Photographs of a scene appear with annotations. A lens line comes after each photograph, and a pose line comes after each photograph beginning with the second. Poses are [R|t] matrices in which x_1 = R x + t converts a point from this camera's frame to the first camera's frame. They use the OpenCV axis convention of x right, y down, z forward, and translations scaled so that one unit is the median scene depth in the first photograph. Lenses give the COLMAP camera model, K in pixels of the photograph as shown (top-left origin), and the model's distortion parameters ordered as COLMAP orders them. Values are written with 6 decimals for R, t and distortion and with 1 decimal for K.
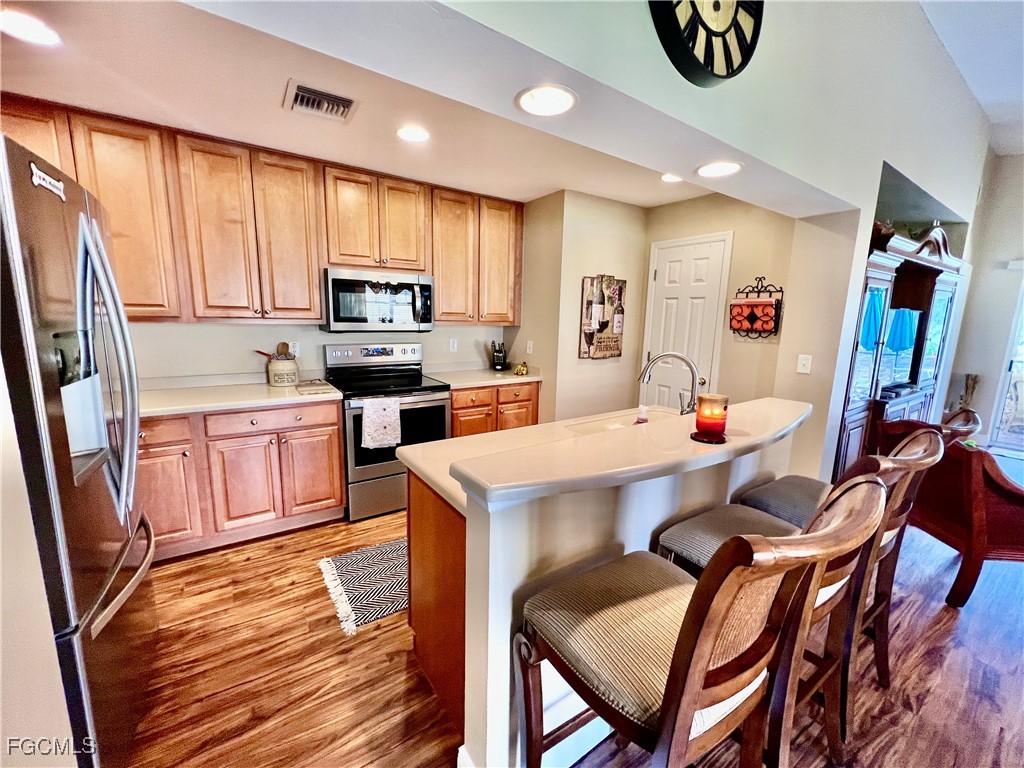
lens RADIAL K [[409.4, 0, 514.8], [0, 409.4, 384.2], [0, 0, 1]] dist [-0.000413, -0.000283]
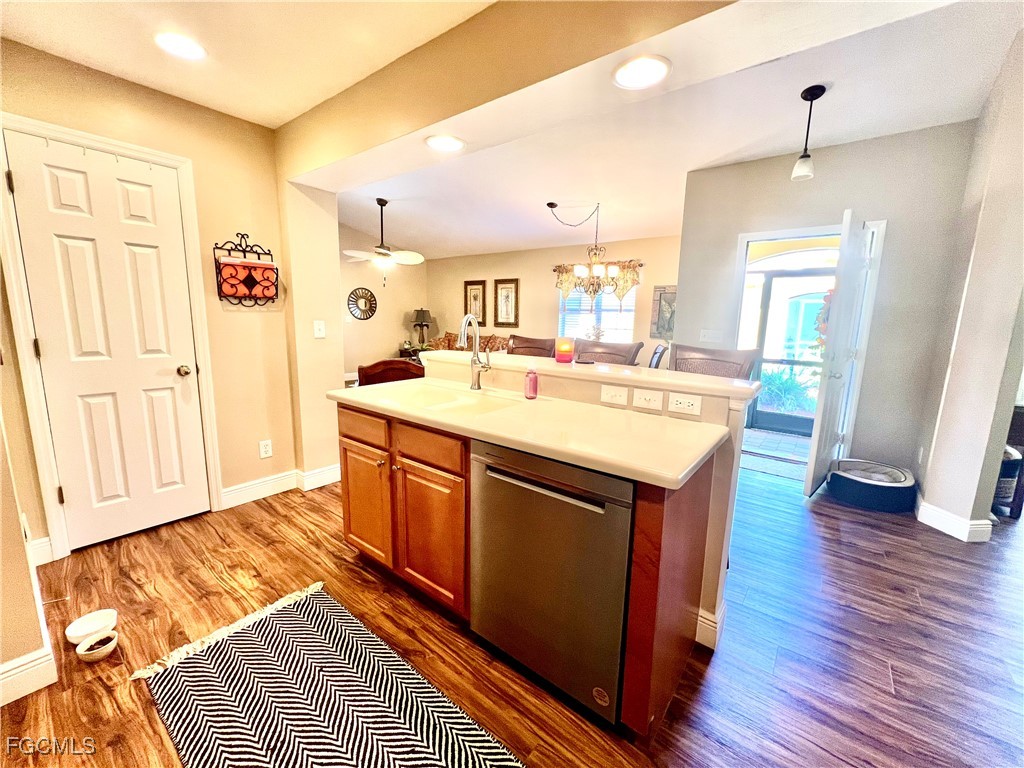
lens RADIAL K [[409.4, 0, 516.4], [0, 409.4, 381.1], [0, 0, 1]] dist [-0.000413, -0.000283]
pose [[-0.297698, -0.181599, 0.937229, -0.417848], [0.129476, 0.964989, 0.228104, -0.085220], [-0.945839, 0.189254, -0.263762, 0.735800]]
